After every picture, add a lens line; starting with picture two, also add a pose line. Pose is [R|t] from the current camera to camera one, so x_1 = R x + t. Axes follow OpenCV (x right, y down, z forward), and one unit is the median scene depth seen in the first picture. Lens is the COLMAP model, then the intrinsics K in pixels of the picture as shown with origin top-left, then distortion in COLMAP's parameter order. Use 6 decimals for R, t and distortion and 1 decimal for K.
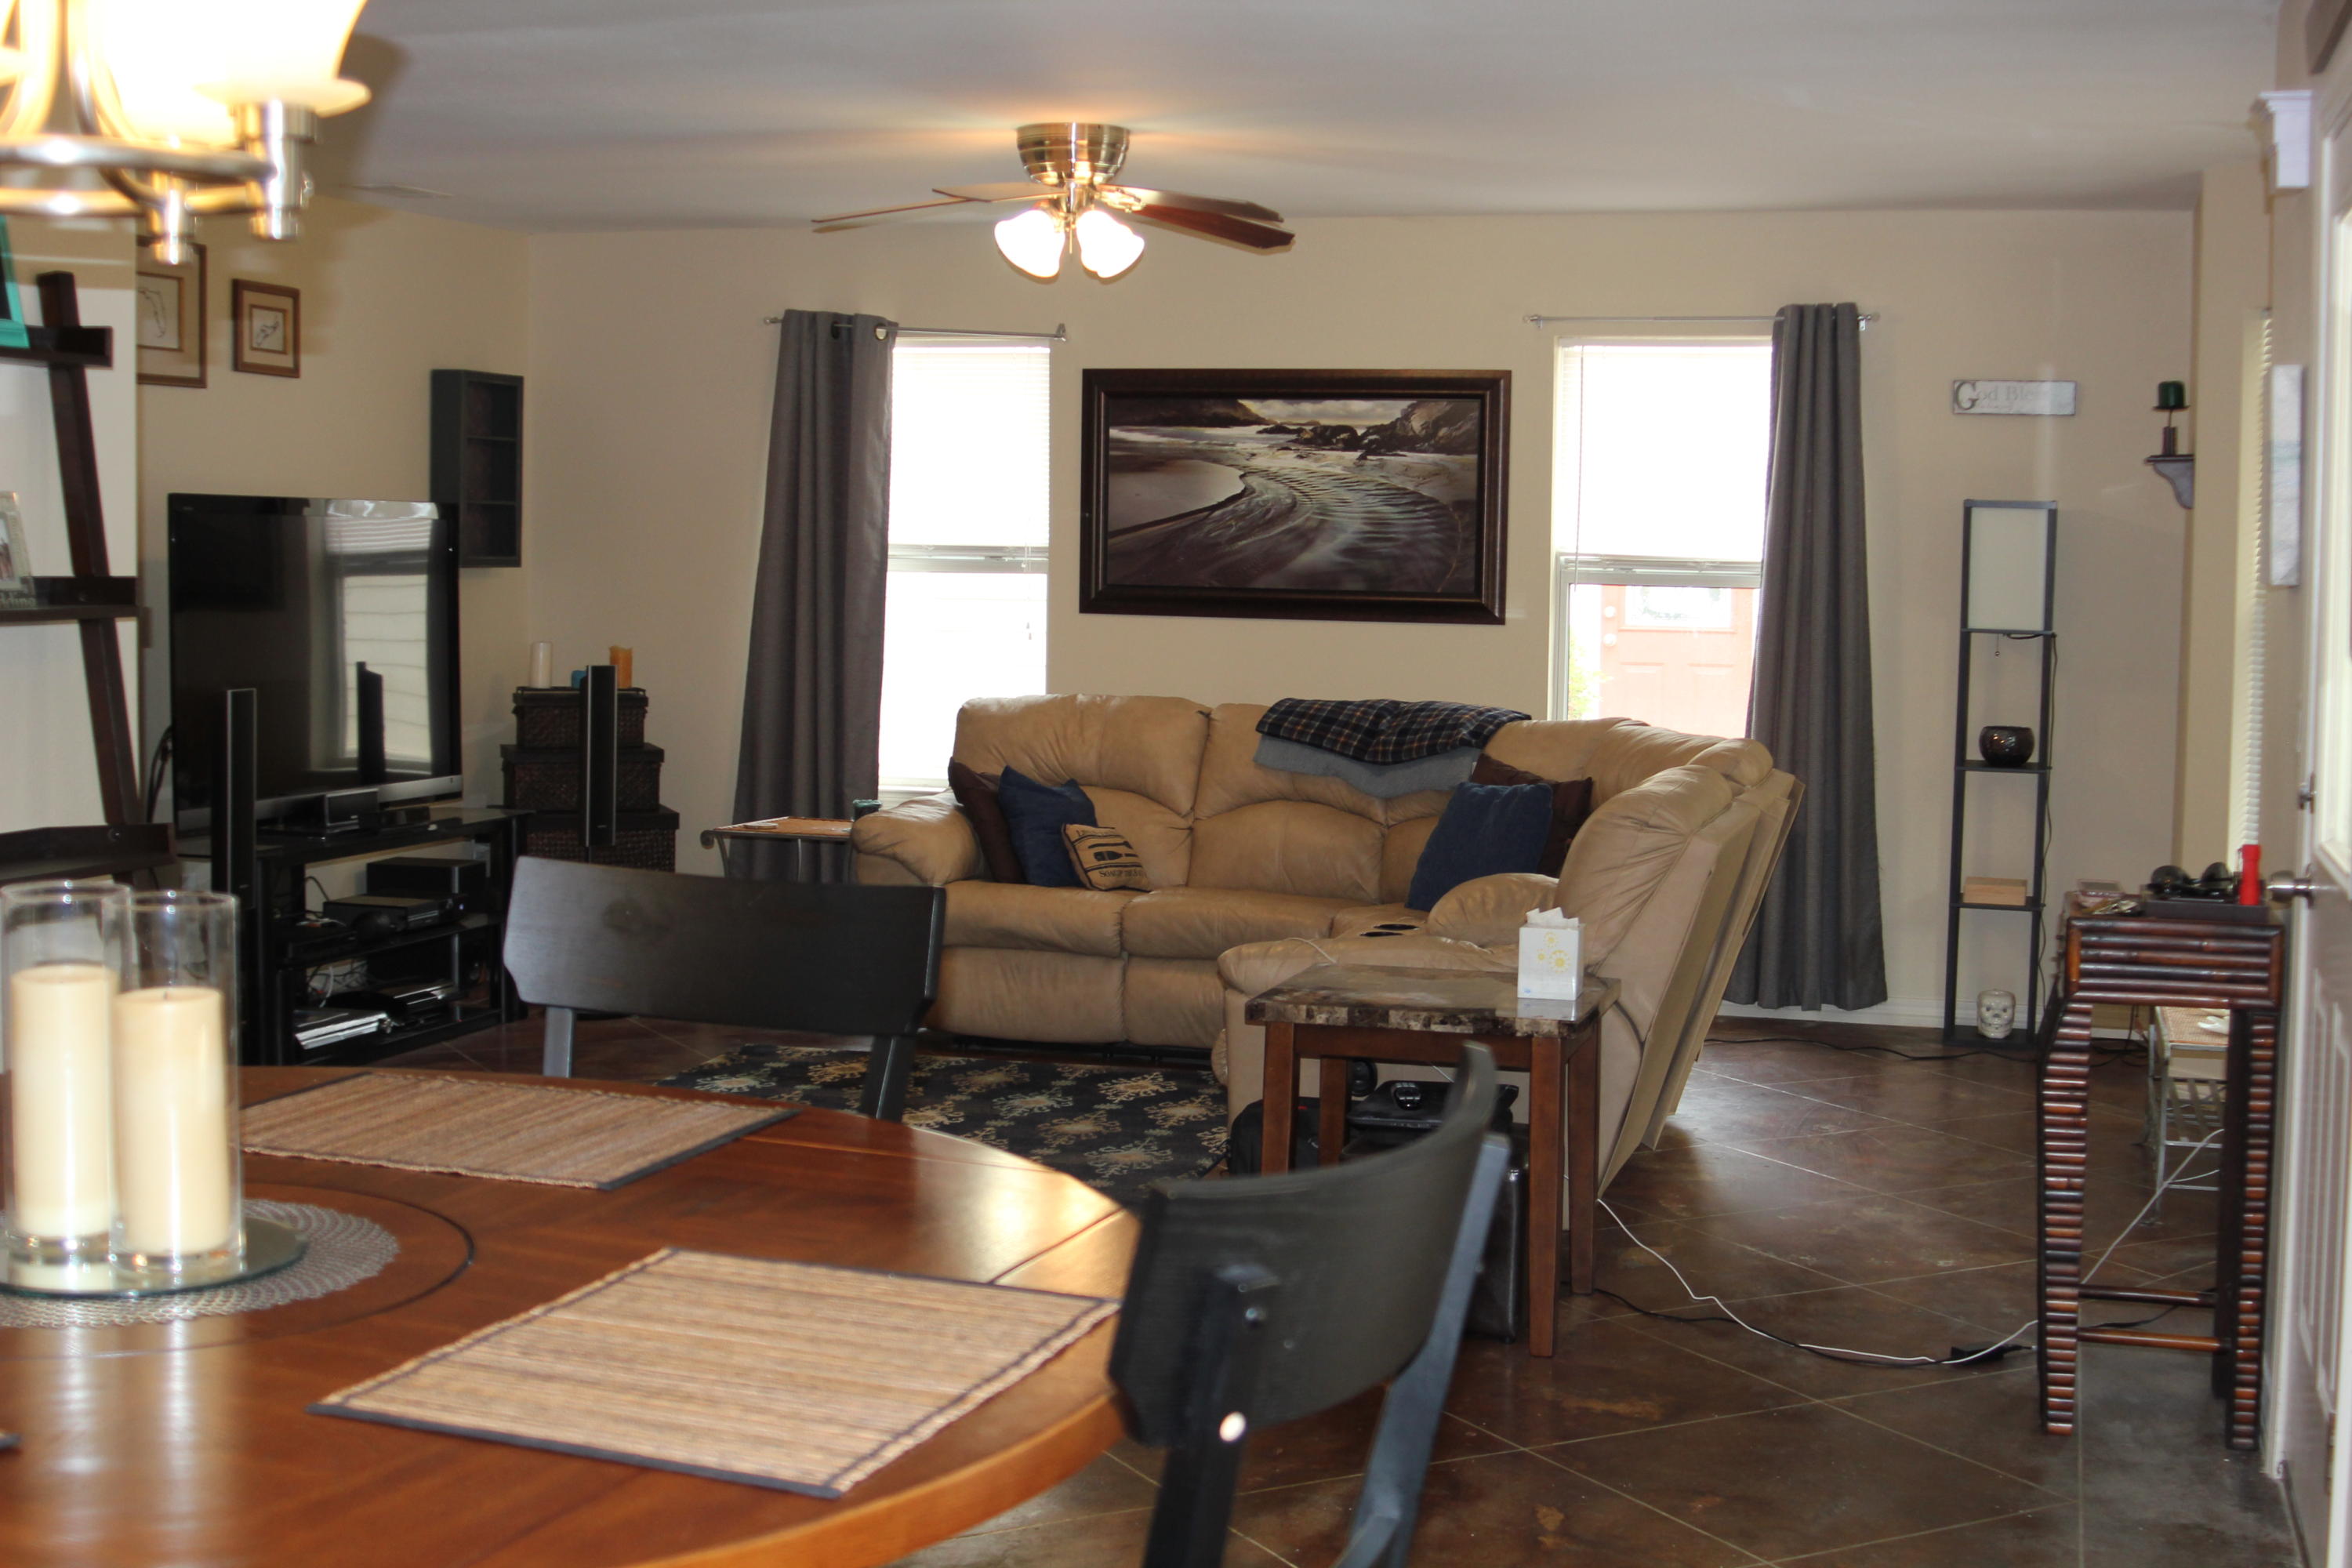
lens RADIAL K [[3062.8, 0, 1198.0], [0, 3062.8, 798.0], [0, 0, 1]] dist [-0.092896, 0.000000]
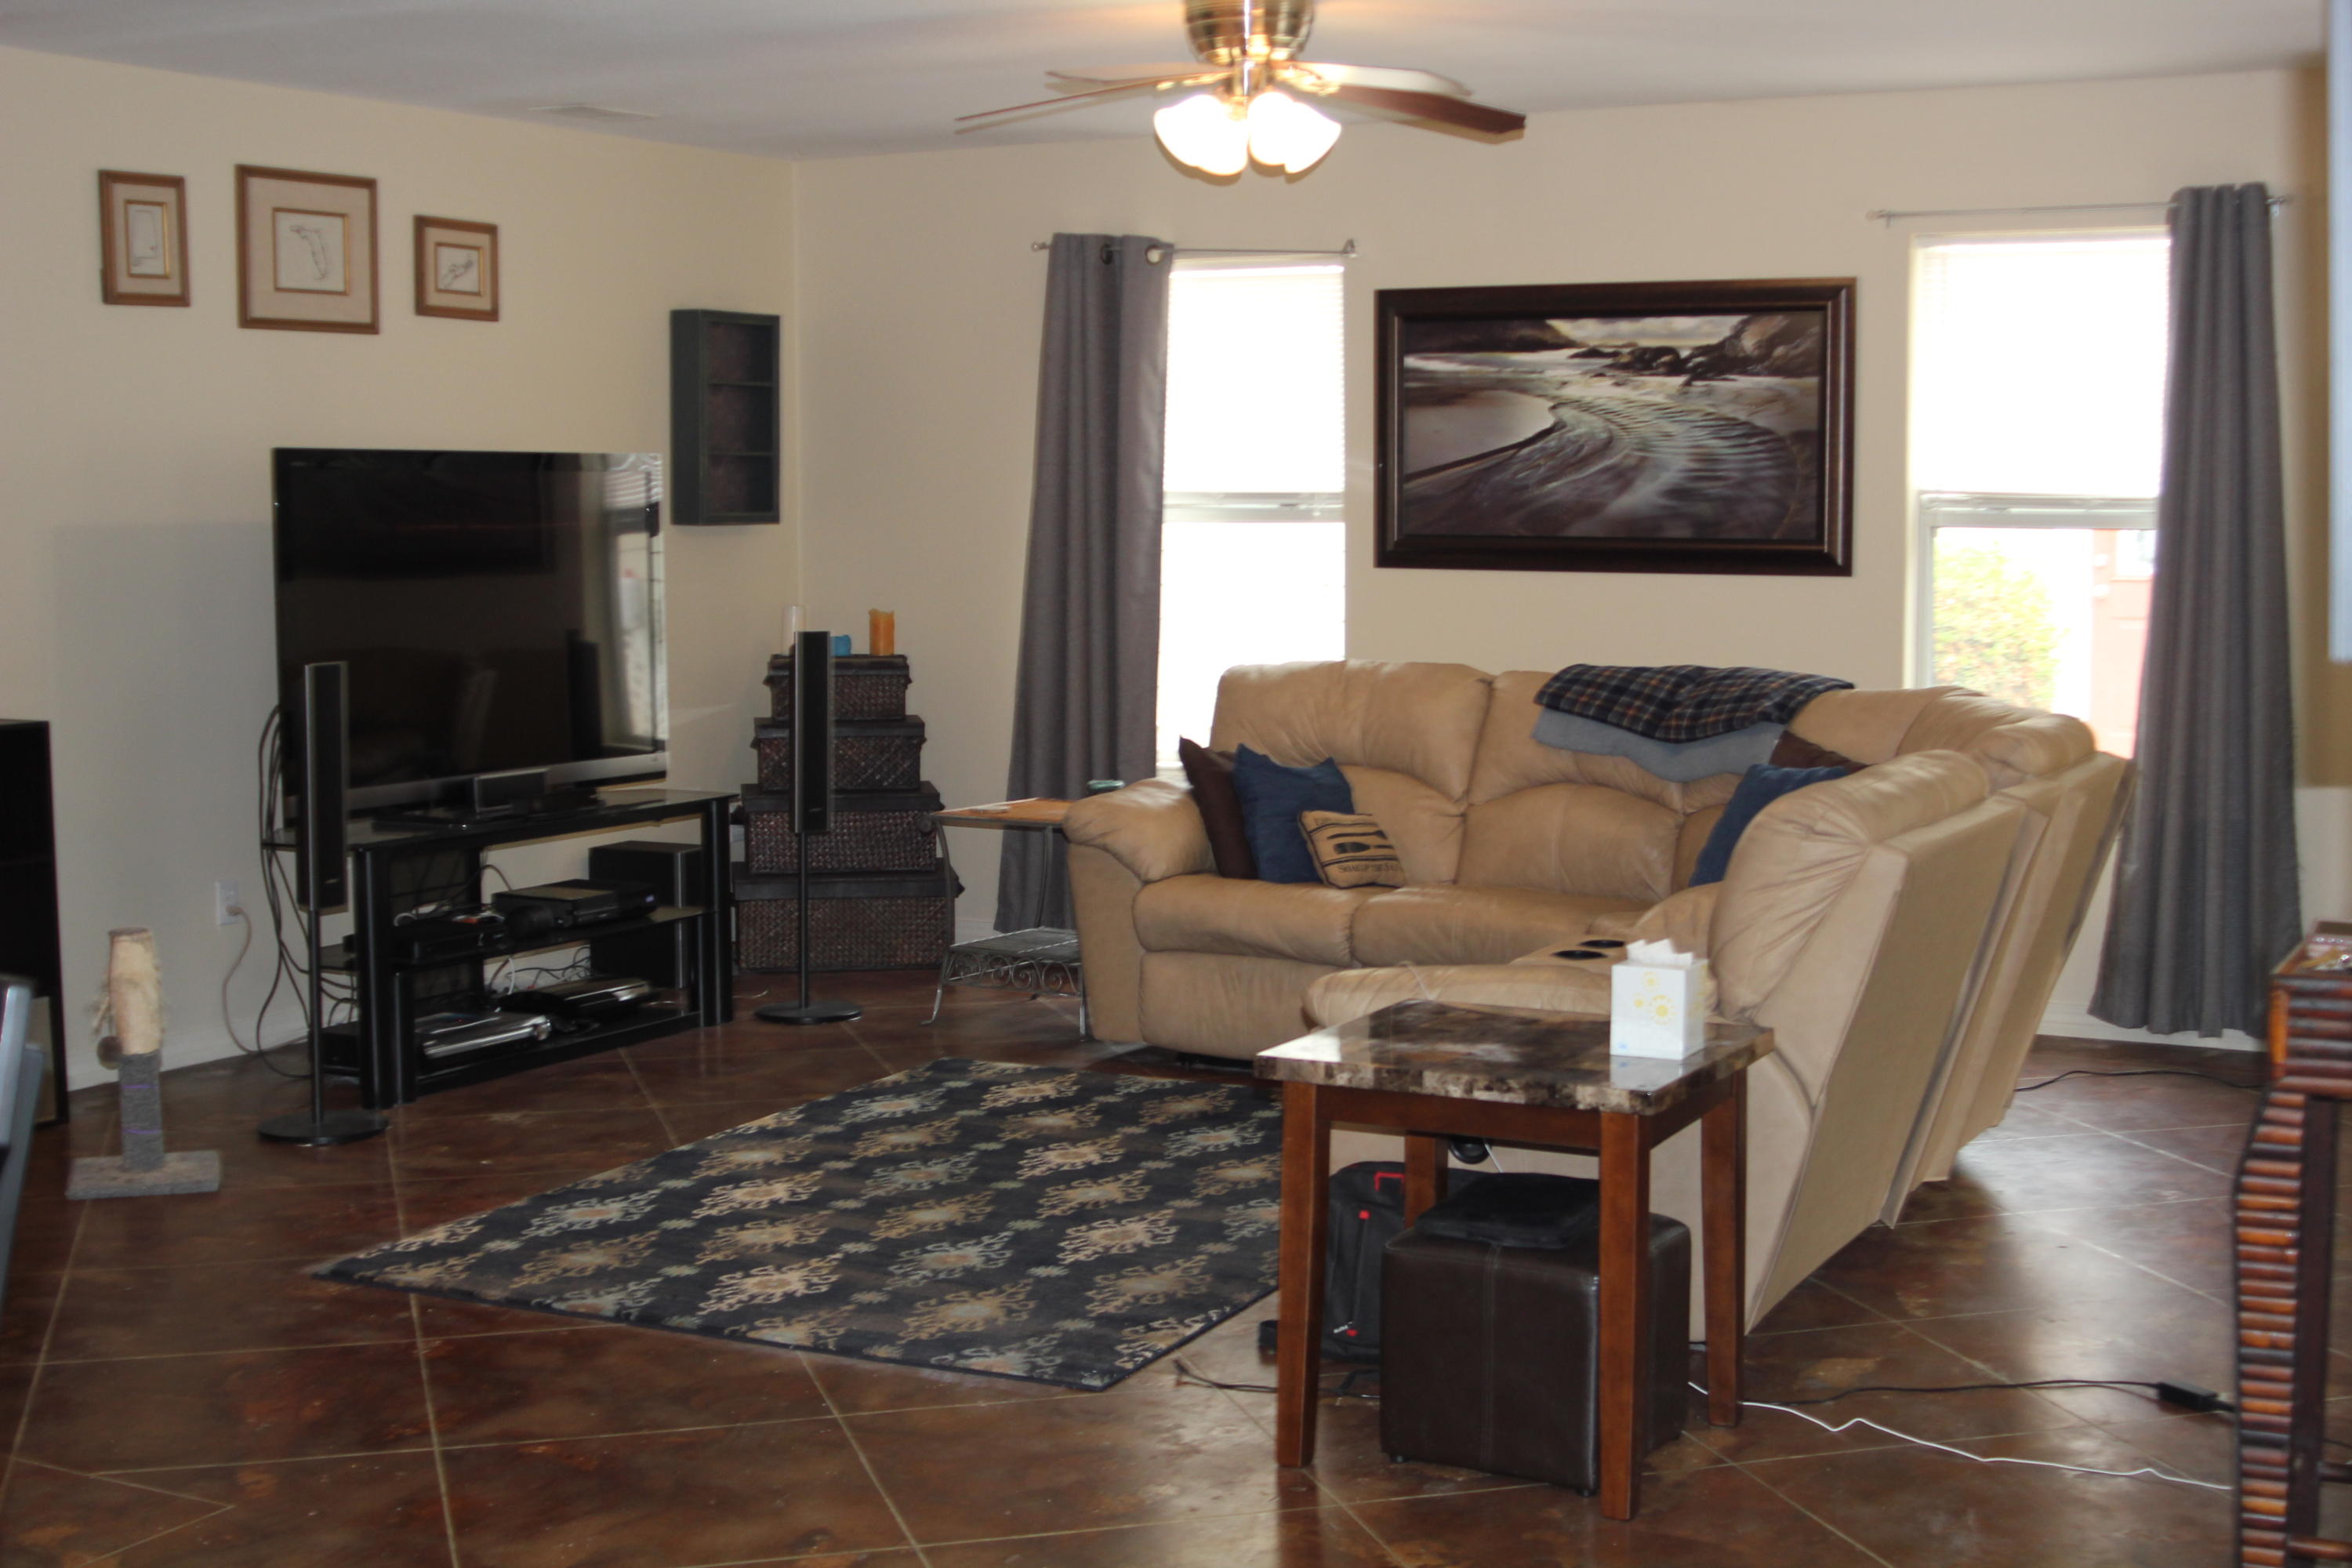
lens RADIAL K [[3062.8, 0, 1222.0], [0, 3062.8, 812.7], [0, 0, 1]] dist [-0.092896, 0.000000]
pose [[0.979419, 0.004548, -0.201785, 0.105640], [-0.000748, 0.999821, 0.018904, -0.007084], [0.201835, -0.018364, 0.979247, 0.139929]]
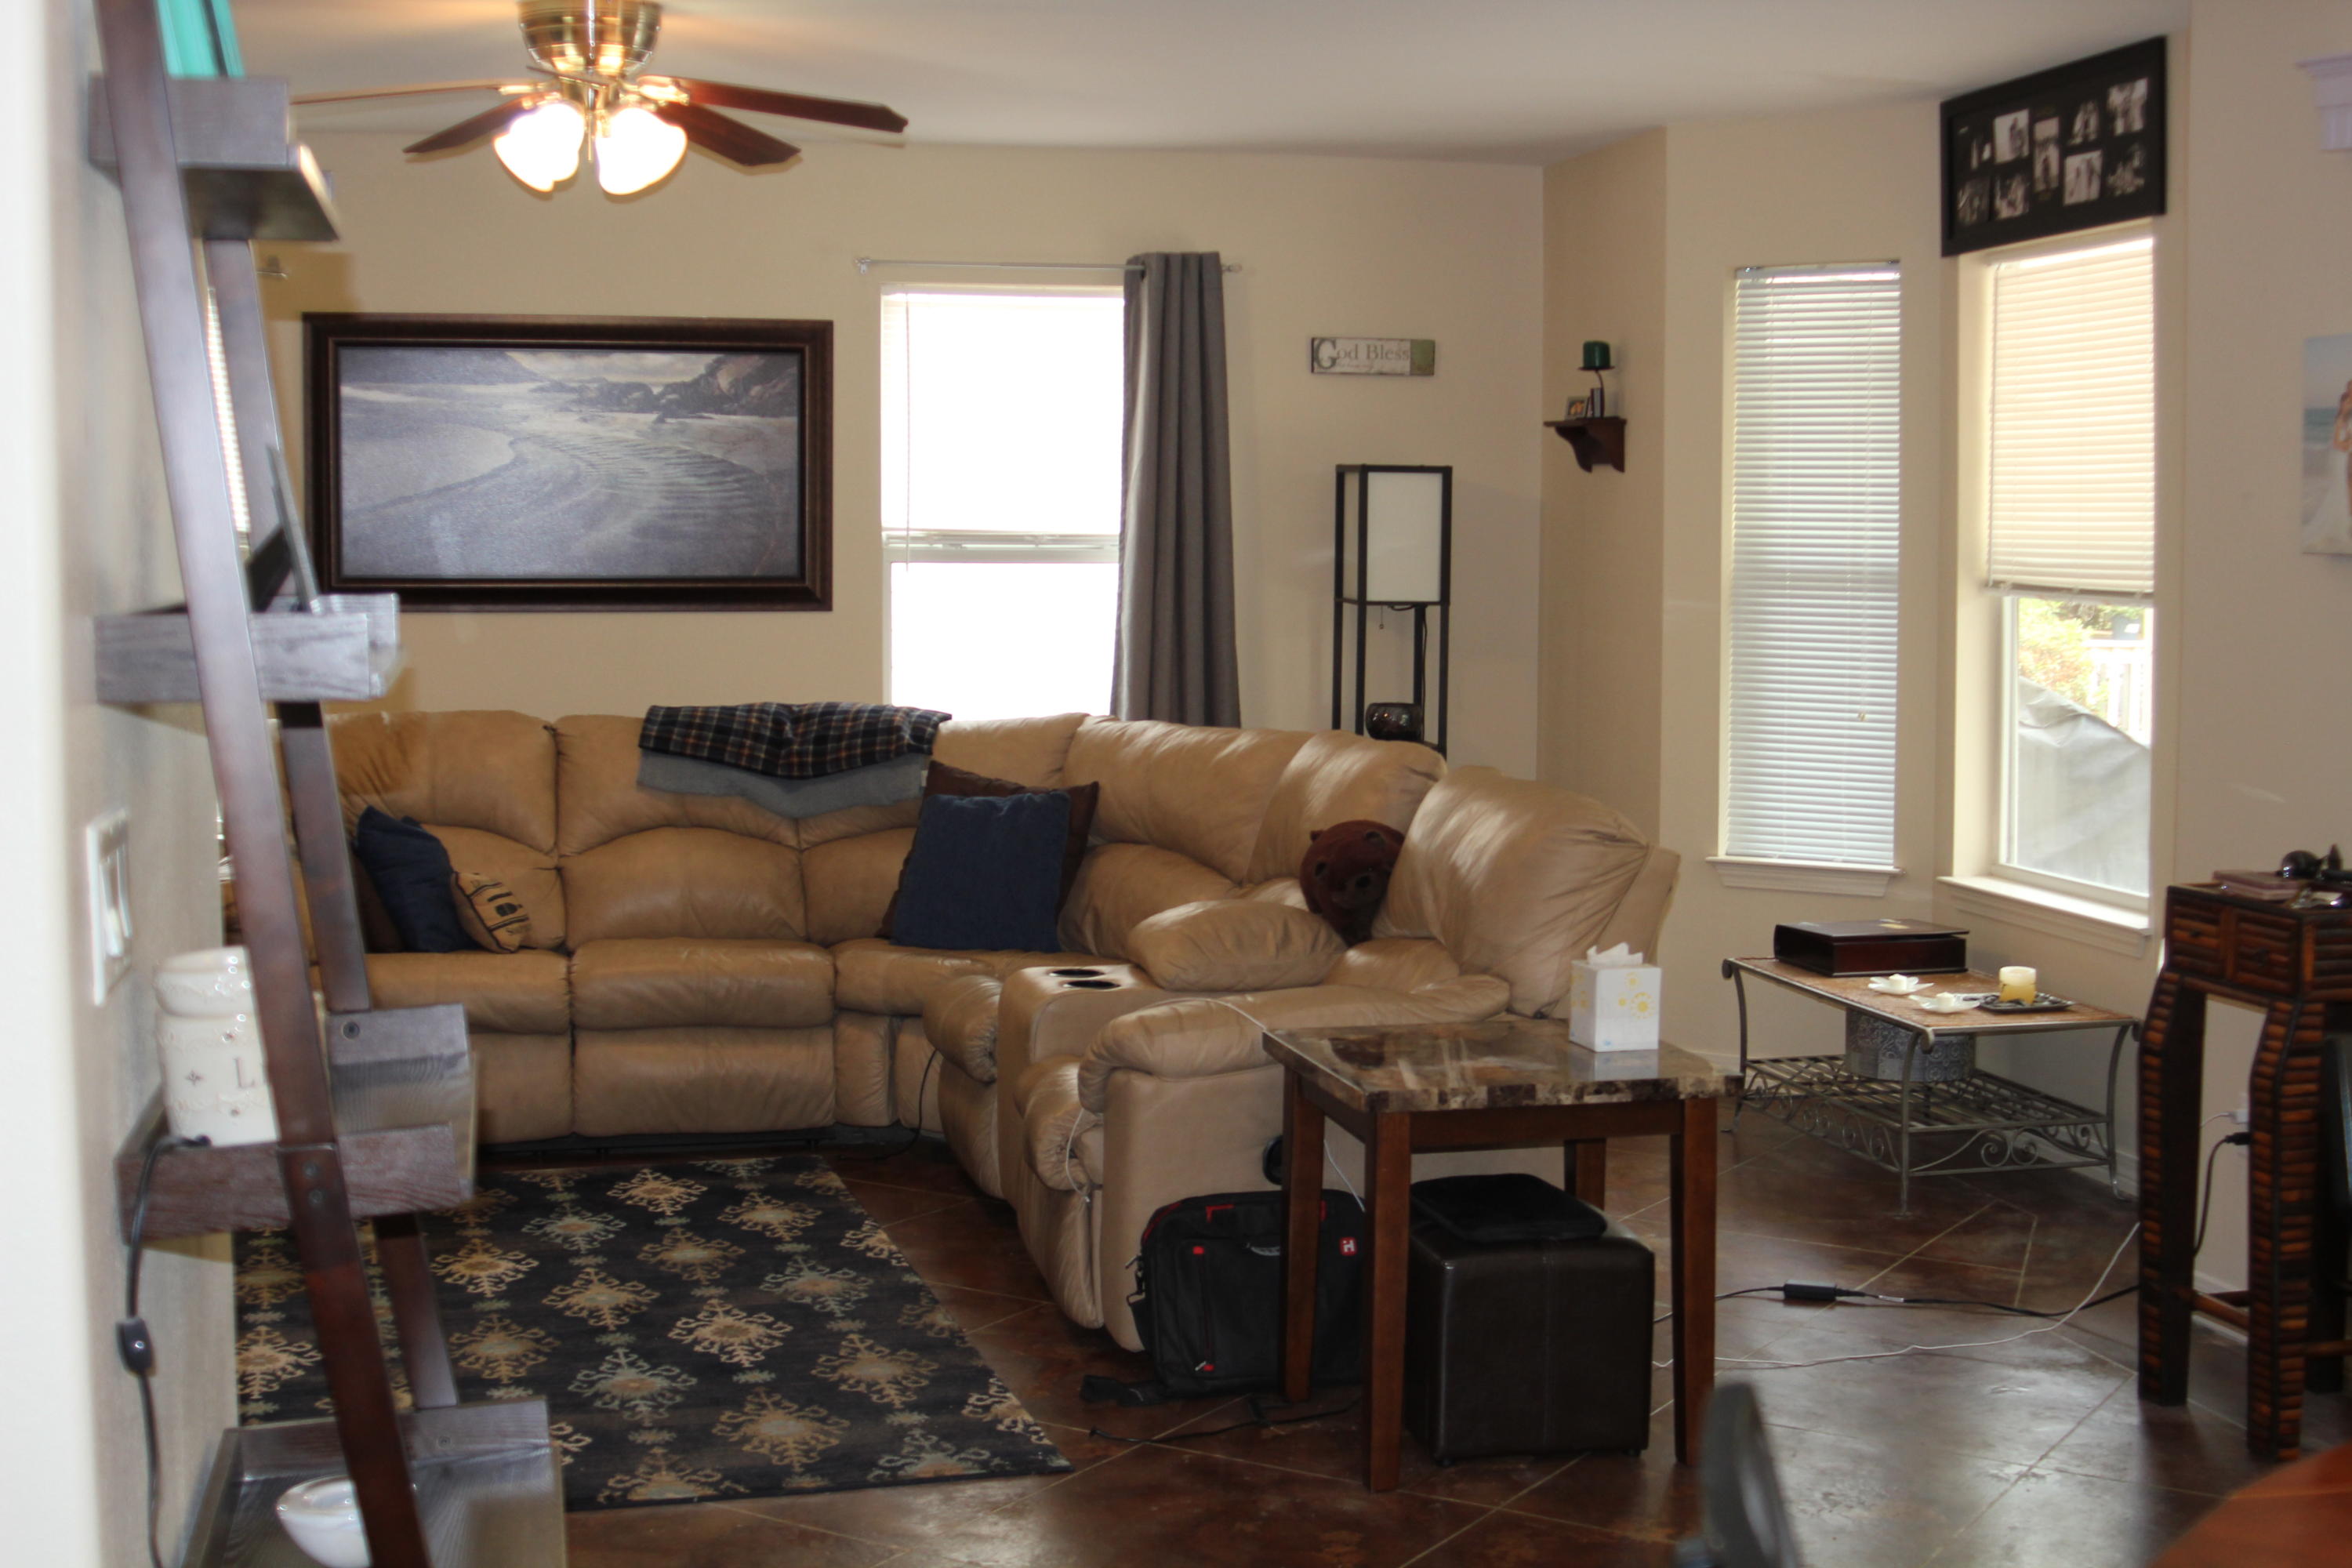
lens RADIAL K [[3062.8, 0, 1112.4], [0, 3062.8, 787.6], [0, 0, 1]] dist [-0.092896, 0.000000]
pose [[0.873882, -0.054140, 0.483113, -0.269554], [0.050950, 0.998506, 0.019737, -0.020454], [-0.483460, 0.007367, 0.875335, 0.205958]]
